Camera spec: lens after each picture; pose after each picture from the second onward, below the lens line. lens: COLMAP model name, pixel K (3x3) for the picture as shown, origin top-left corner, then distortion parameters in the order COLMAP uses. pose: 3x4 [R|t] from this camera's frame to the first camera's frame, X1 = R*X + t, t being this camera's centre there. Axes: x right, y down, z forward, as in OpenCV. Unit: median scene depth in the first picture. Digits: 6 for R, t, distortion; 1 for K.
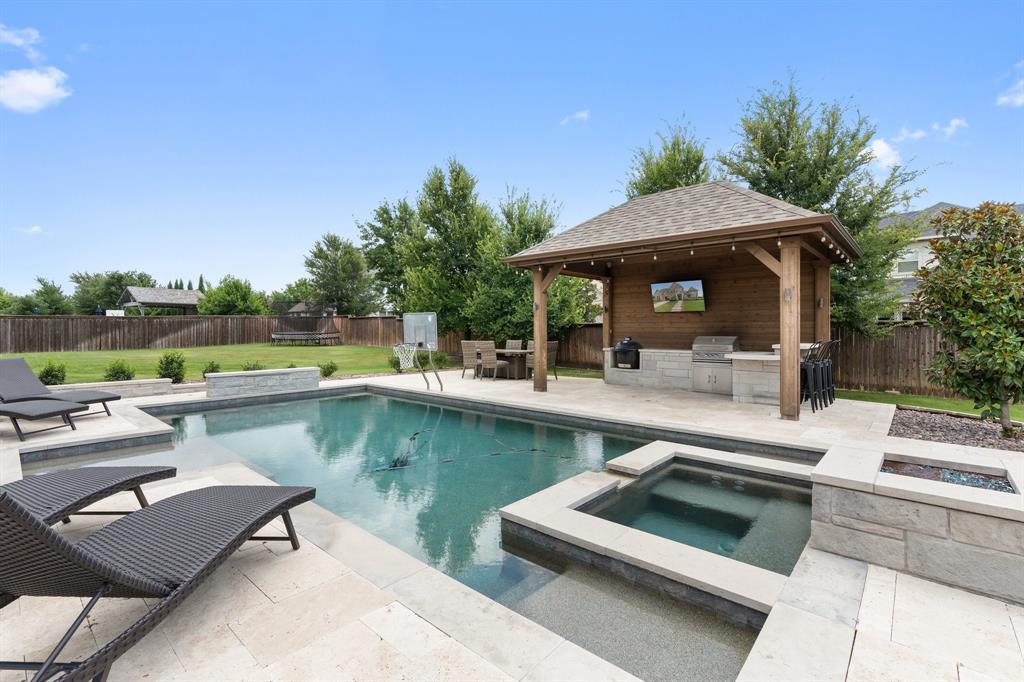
lens RADIAL K [[471.0, 0, 509.1], [0, 471.0, 334.9], [0, 0, 1]] dist [-0.009075, 0.001575]
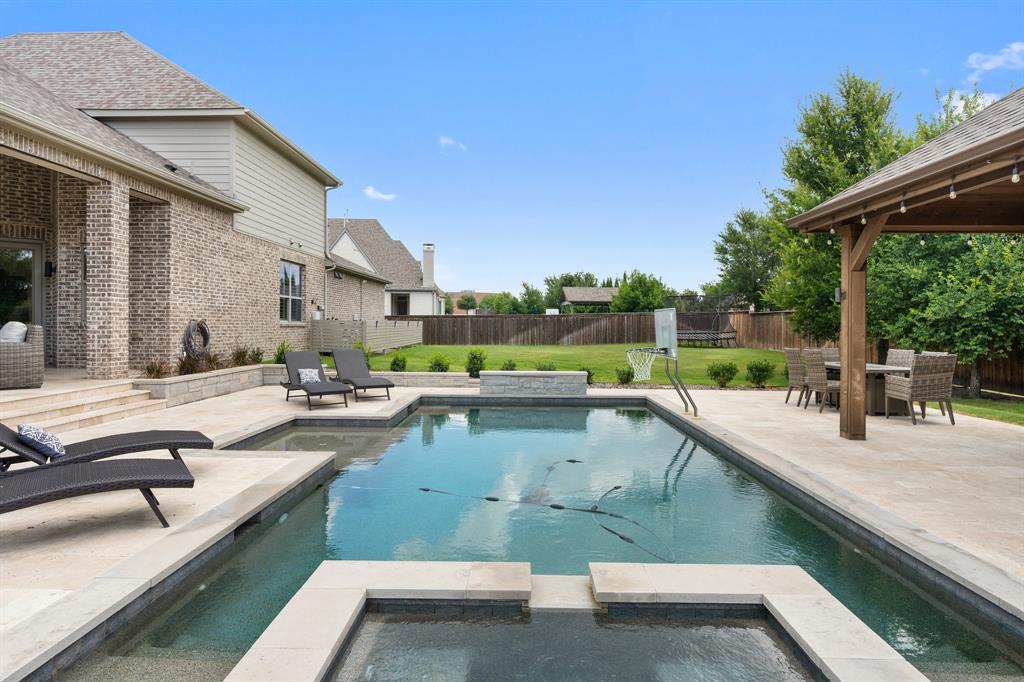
lens RADIAL K [[558.1, 0, 509.9], [0, 558.1, 339.6], [0, 0, 1]] dist [-0.003225, 0.001342]
pose [[0.641705, 0.024138, -0.766571, 0.152185], [-0.015652, 0.999709, 0.018377, -0.004792], [0.766791, 0.000205, 0.641896, 0.106460]]
